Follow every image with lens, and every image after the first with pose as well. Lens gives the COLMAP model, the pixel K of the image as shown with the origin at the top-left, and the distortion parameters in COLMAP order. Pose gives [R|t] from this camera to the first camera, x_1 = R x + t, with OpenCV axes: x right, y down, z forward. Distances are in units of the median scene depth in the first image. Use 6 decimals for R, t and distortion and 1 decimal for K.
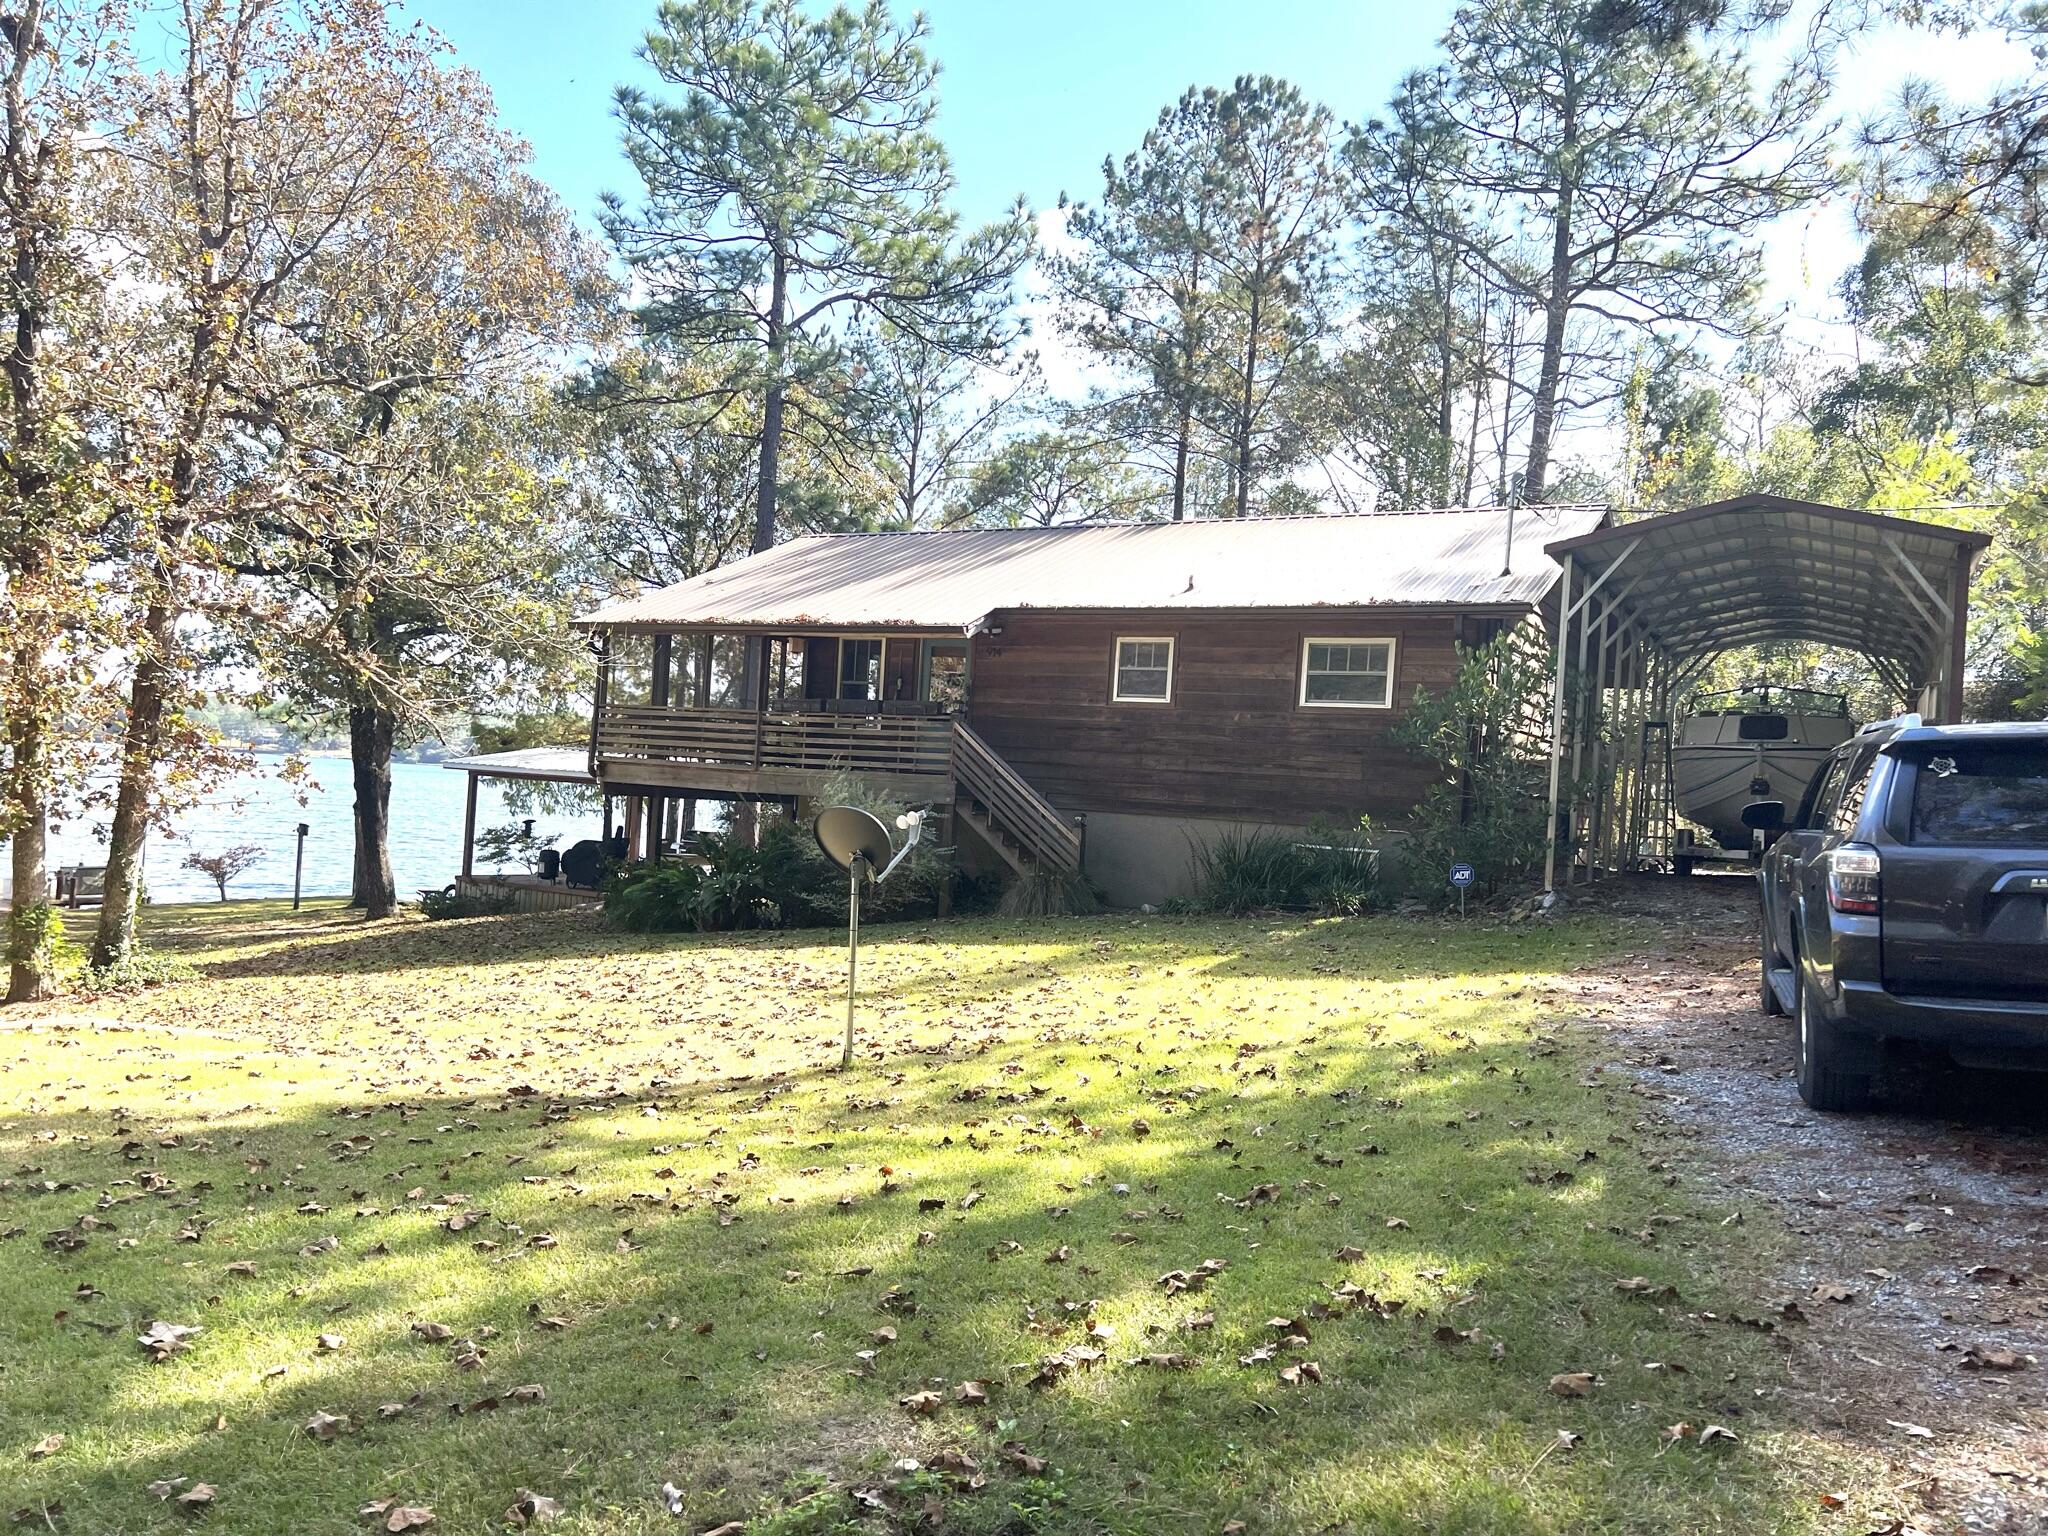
lens RADIAL K [[1530.7, 0, 1012.4], [0, 1530.7, 782.2], [0, 0, 1]] dist [0.060527, -0.065877]
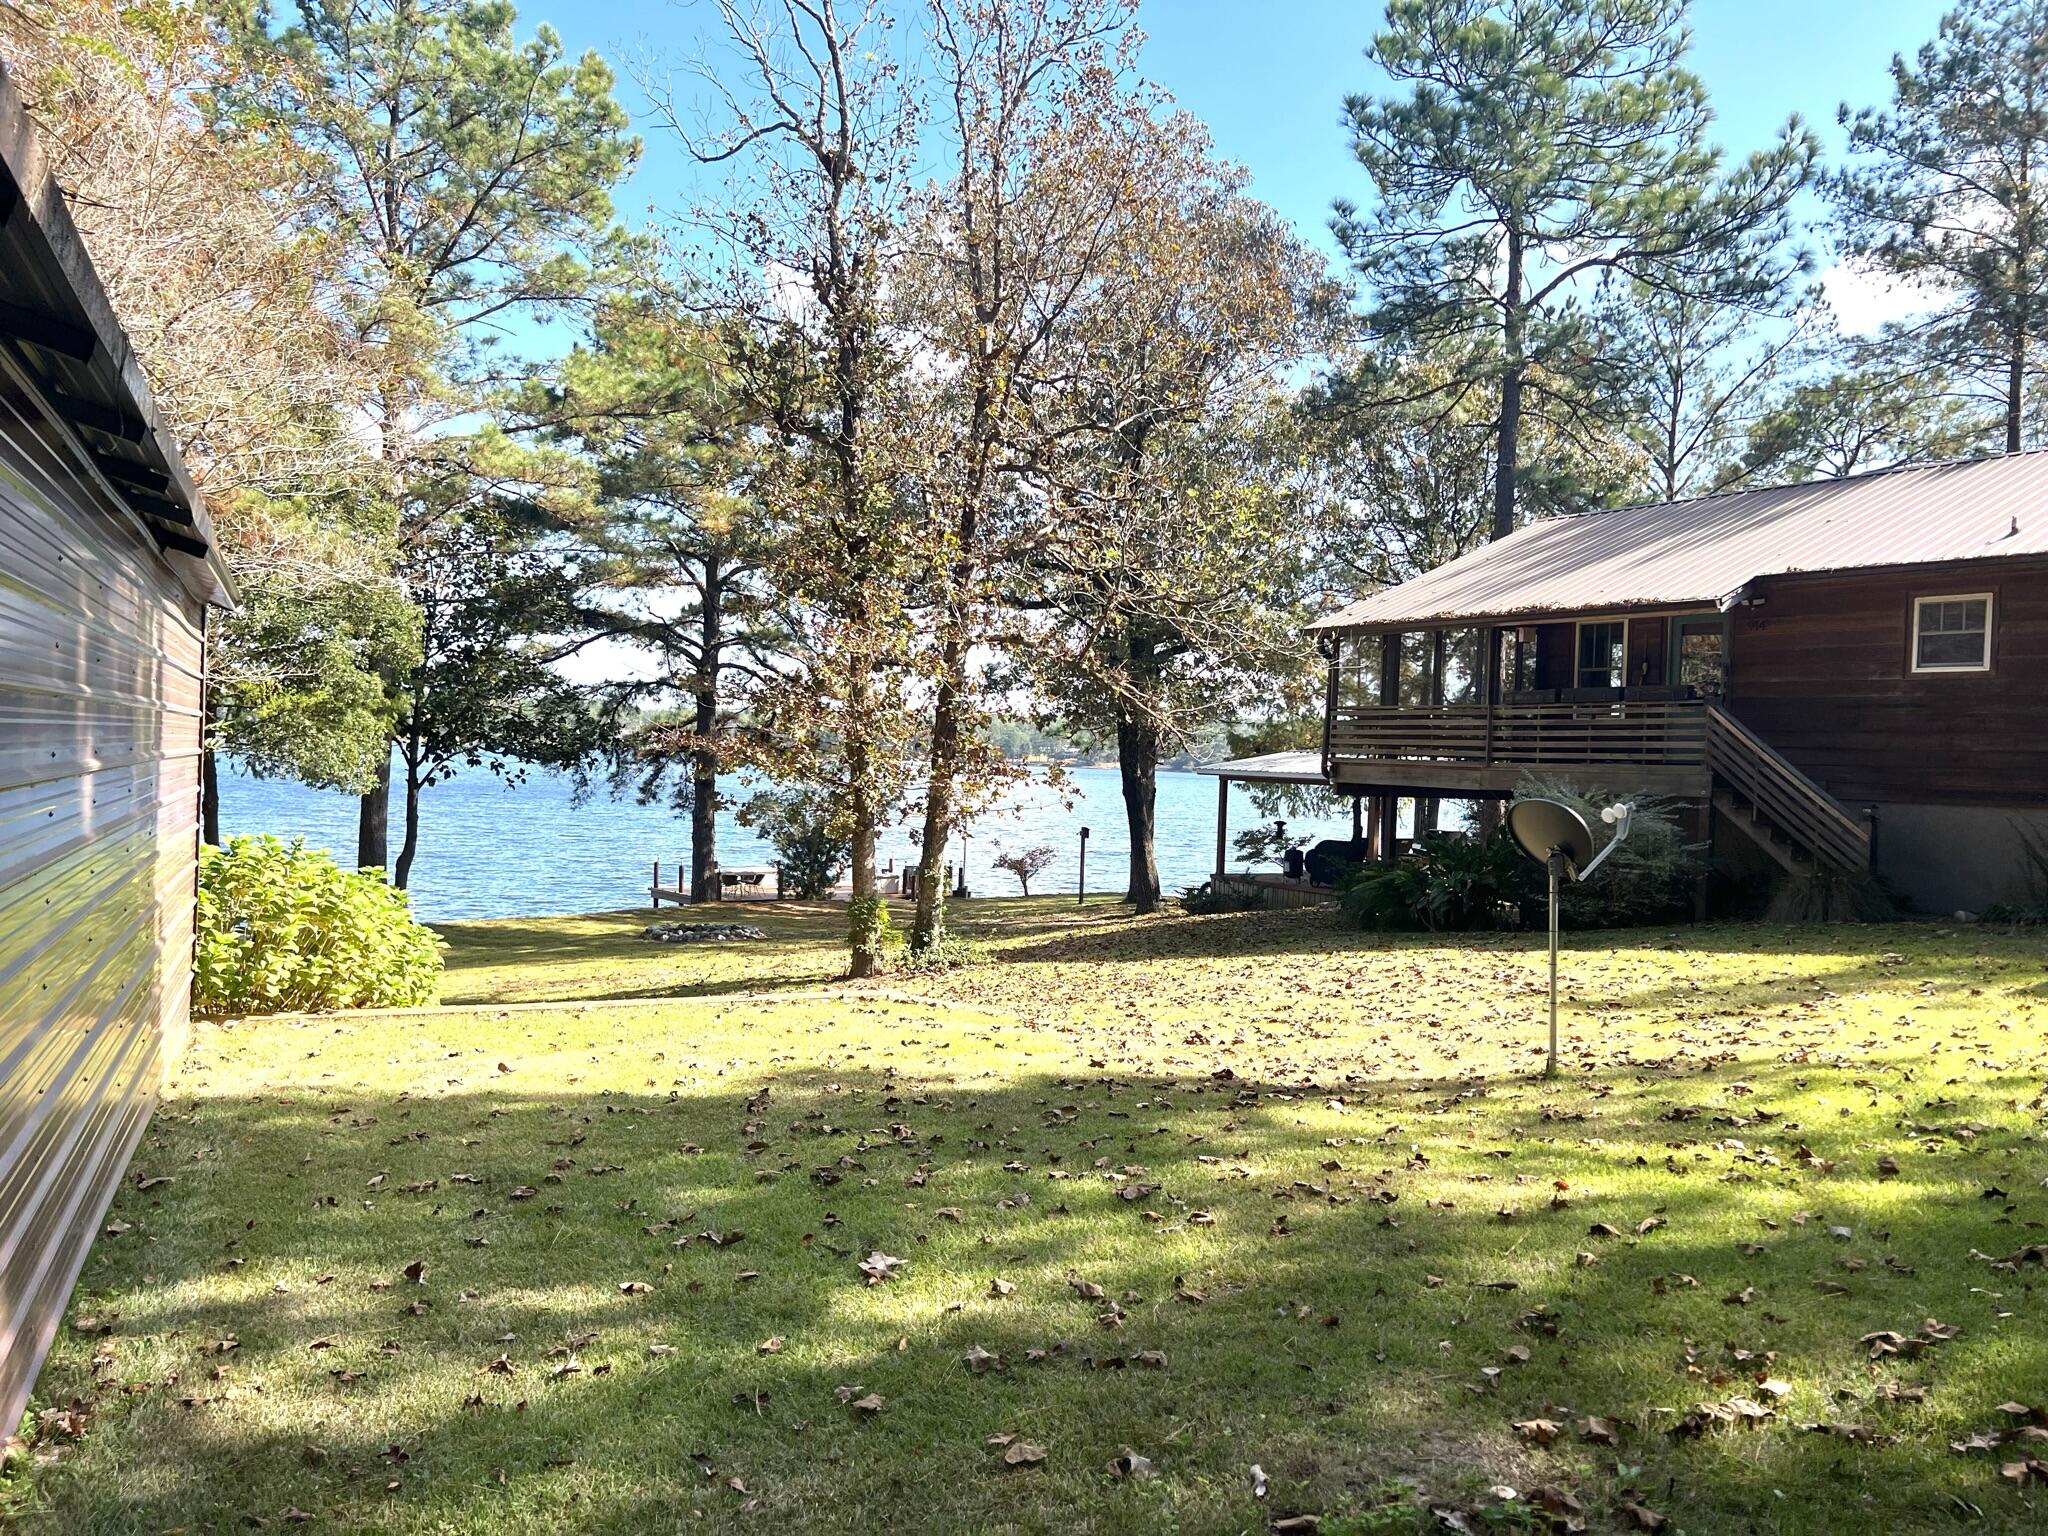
lens RADIAL K [[1530.7, 0, 1051.9], [0, 1530.7, 780.8], [0, 0, 1]] dist [0.060527, -0.065877]
pose [[0.895203, -0.025514, -0.444929, 0.024601], [0.024710, 0.999666, -0.007608, 0.002359], [0.444974, -0.004184, 0.895534, 0.008477]]
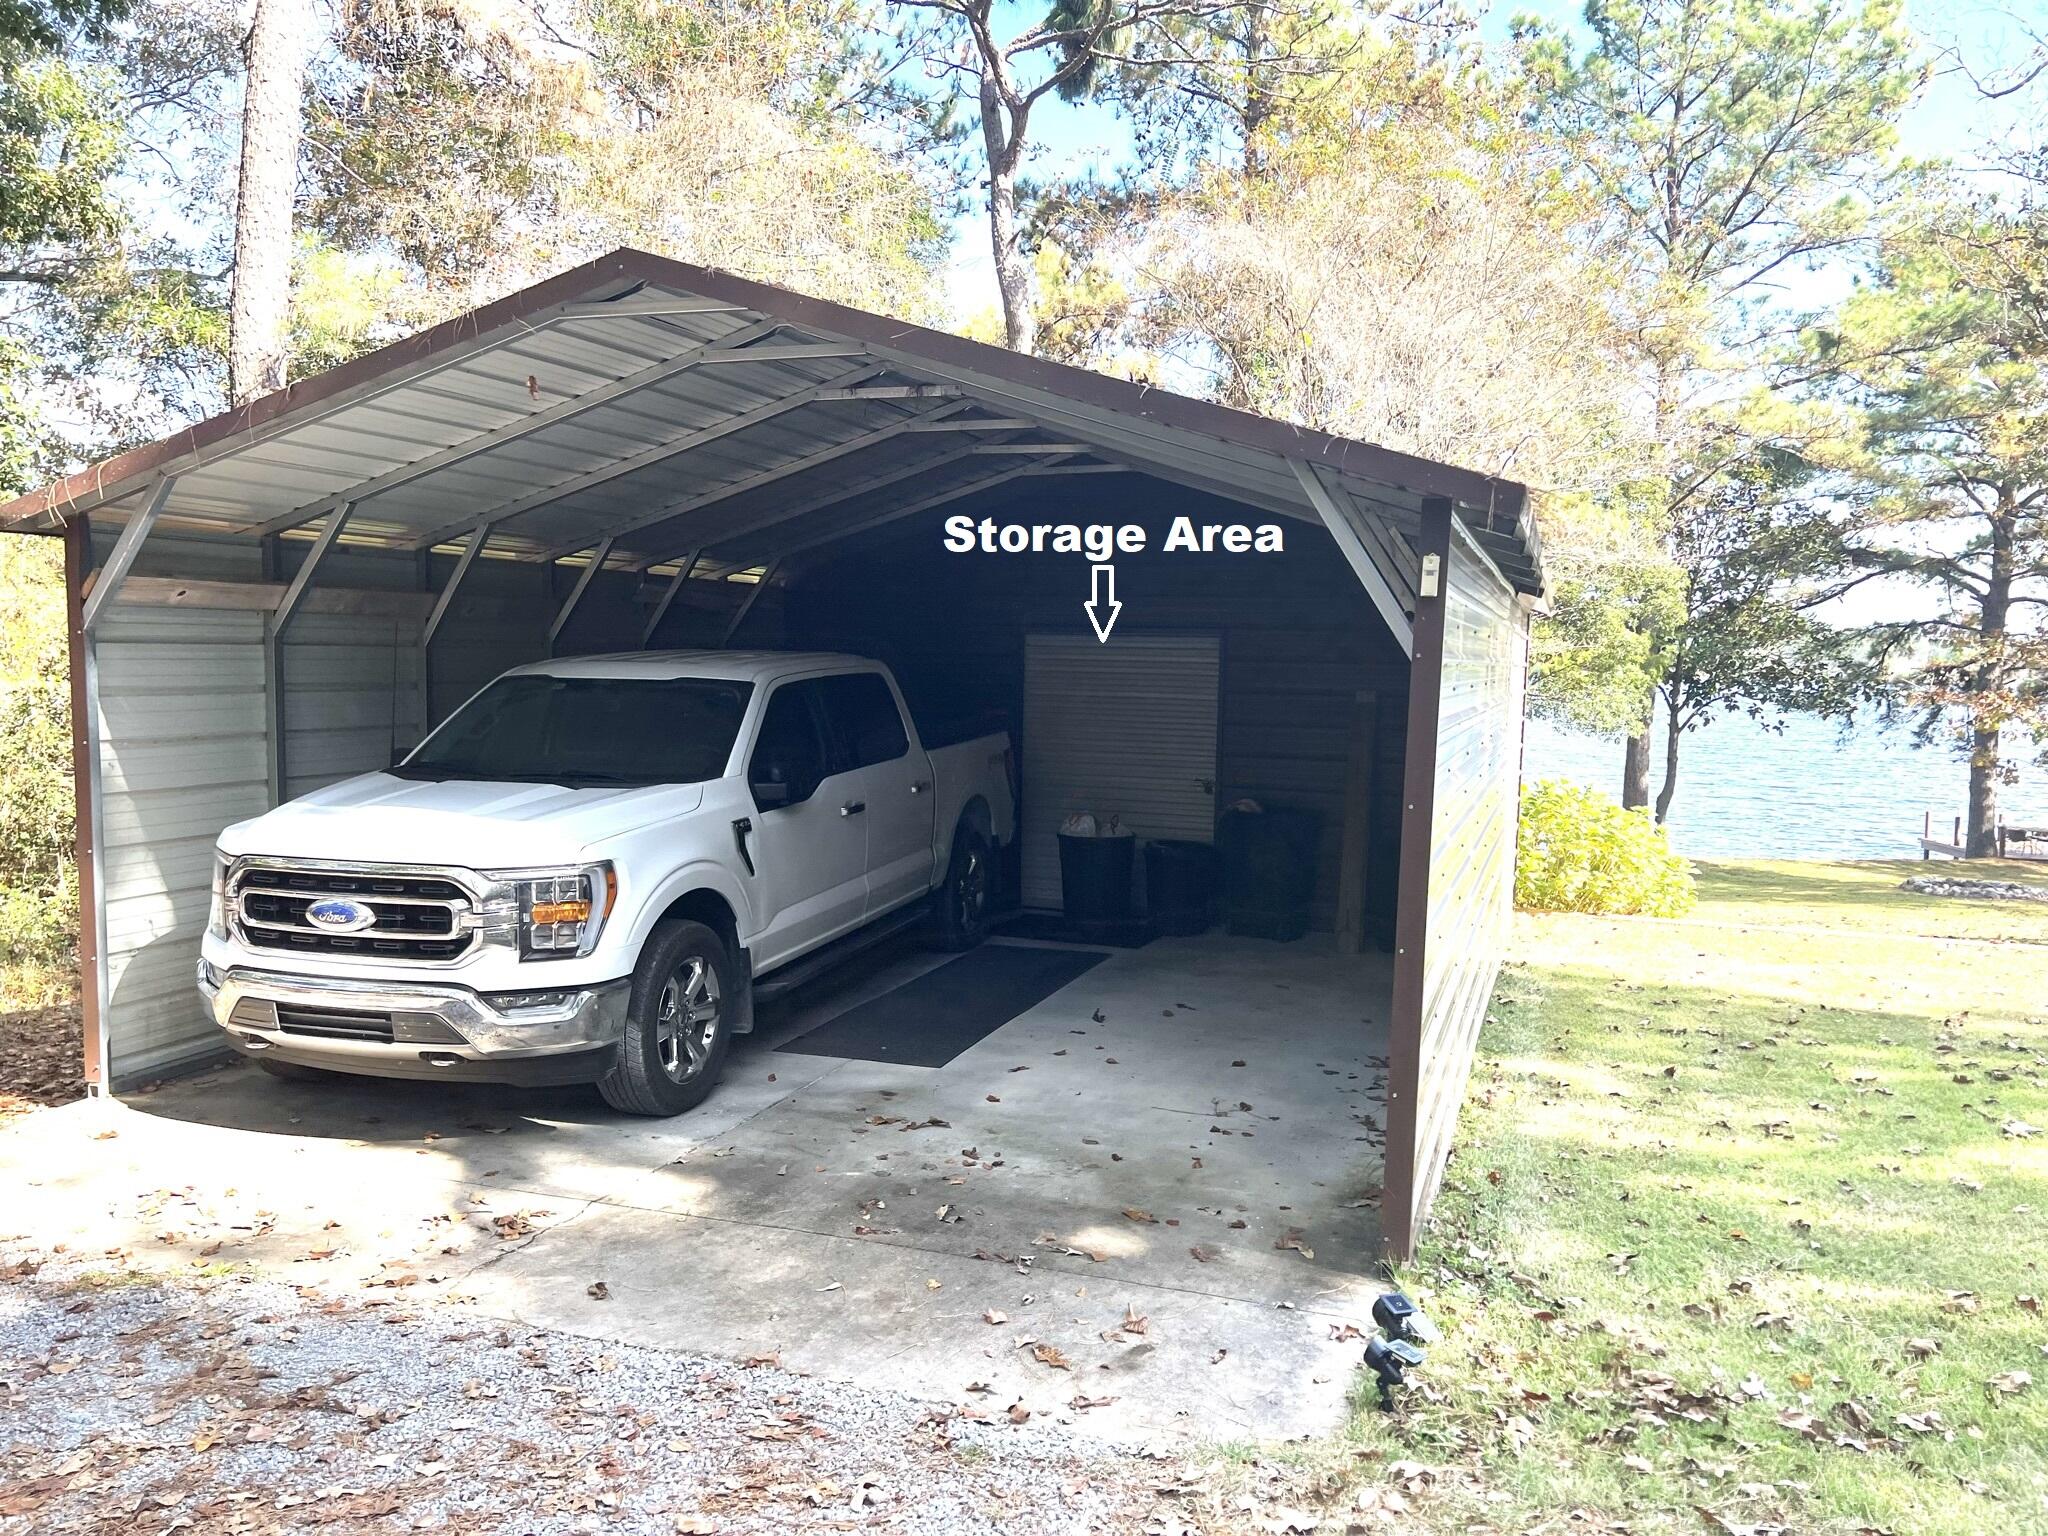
lens RADIAL K [[1590.2, 0, 1004.0], [0, 1590.2, 798.7], [0, 0, 1]] dist [0.014974, -0.018422]
pose [[0.314945, 0.028963, -0.948668, 0.172166], [0.006671, 0.999442, 0.032727, -0.007539], [0.949087, -0.016636, 0.314576, -0.122164]]
